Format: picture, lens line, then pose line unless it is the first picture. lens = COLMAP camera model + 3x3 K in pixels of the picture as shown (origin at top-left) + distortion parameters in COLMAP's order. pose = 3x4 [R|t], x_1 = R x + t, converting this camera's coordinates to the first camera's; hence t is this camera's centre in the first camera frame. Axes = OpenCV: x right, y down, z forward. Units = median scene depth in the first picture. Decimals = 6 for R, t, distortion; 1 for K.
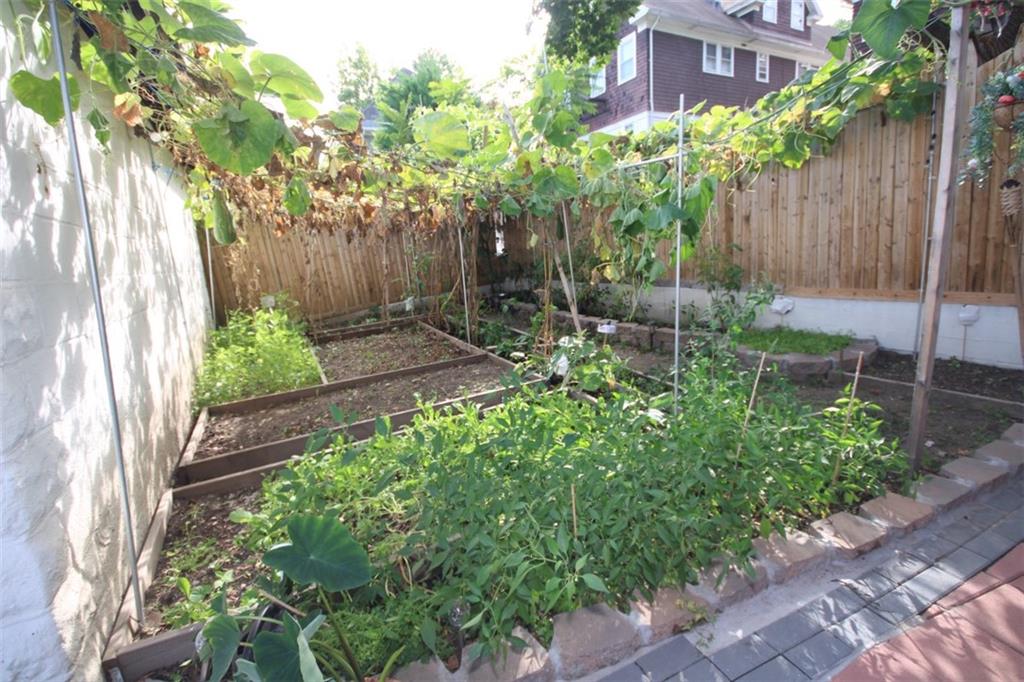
lens RADIAL K [[514.4, 0, 518.2], [0, 514.4, 332.5], [0, 0, 1]] dist [0.003301, 0.002026]
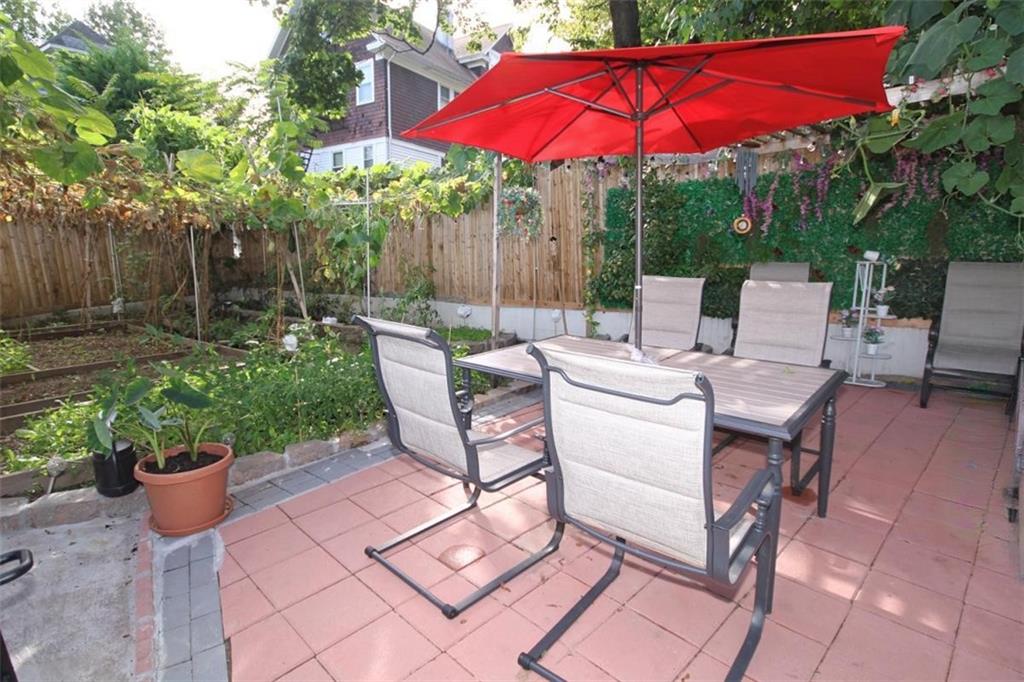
lens RADIAL K [[514.4, 0, 514.4], [0, 514.4, 336.9], [0, 0, 1]] dist [0.003301, 0.002026]
pose [[0.882881, 0.007748, 0.469533, -0.022385], [0.008399, 0.999443, -0.032284, 0.065486], [-0.469522, 0.032447, 0.882325, -0.302507]]
